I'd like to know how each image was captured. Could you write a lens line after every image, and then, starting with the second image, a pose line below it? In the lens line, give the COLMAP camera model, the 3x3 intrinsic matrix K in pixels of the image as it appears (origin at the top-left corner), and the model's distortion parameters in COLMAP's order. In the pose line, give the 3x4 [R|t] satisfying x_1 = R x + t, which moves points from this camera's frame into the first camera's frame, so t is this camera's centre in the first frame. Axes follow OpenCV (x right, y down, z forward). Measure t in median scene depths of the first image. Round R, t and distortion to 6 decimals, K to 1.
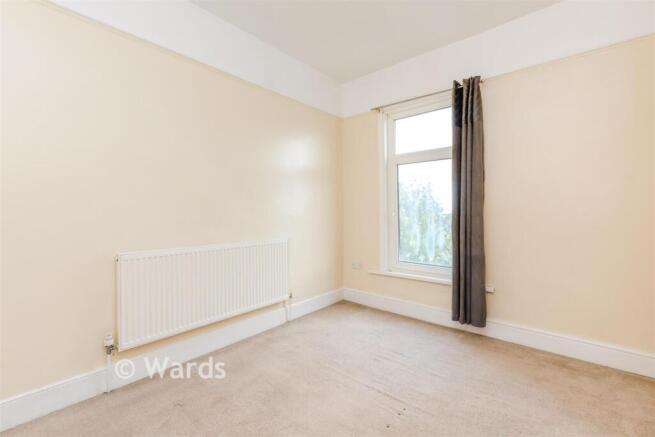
lens RADIAL K [[283.0, 0, 322.9], [0, 283.0, 214.2], [0, 0, 1]] dist [0.003164, 0.000219]
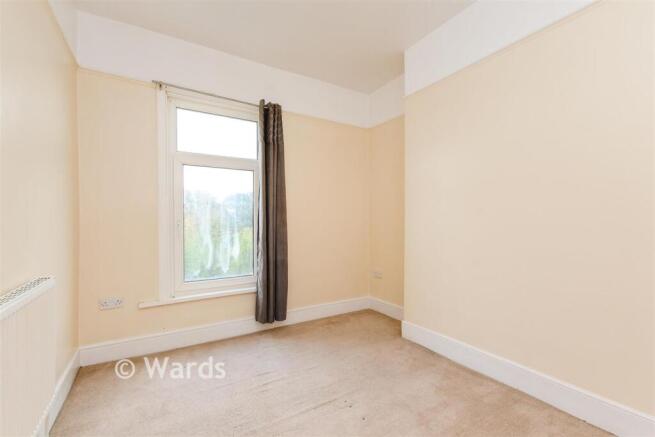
lens RADIAL K [[283.0, 0, 326.4], [0, 283.0, 222.6], [0, 0, 1]] dist [0.003164, 0.000219]
pose [[0.305429, -0.006894, 0.952190, -0.455518], [0.004923, 0.999972, 0.005661, -0.011021], [-0.952202, 0.002959, 0.305454, 0.420237]]
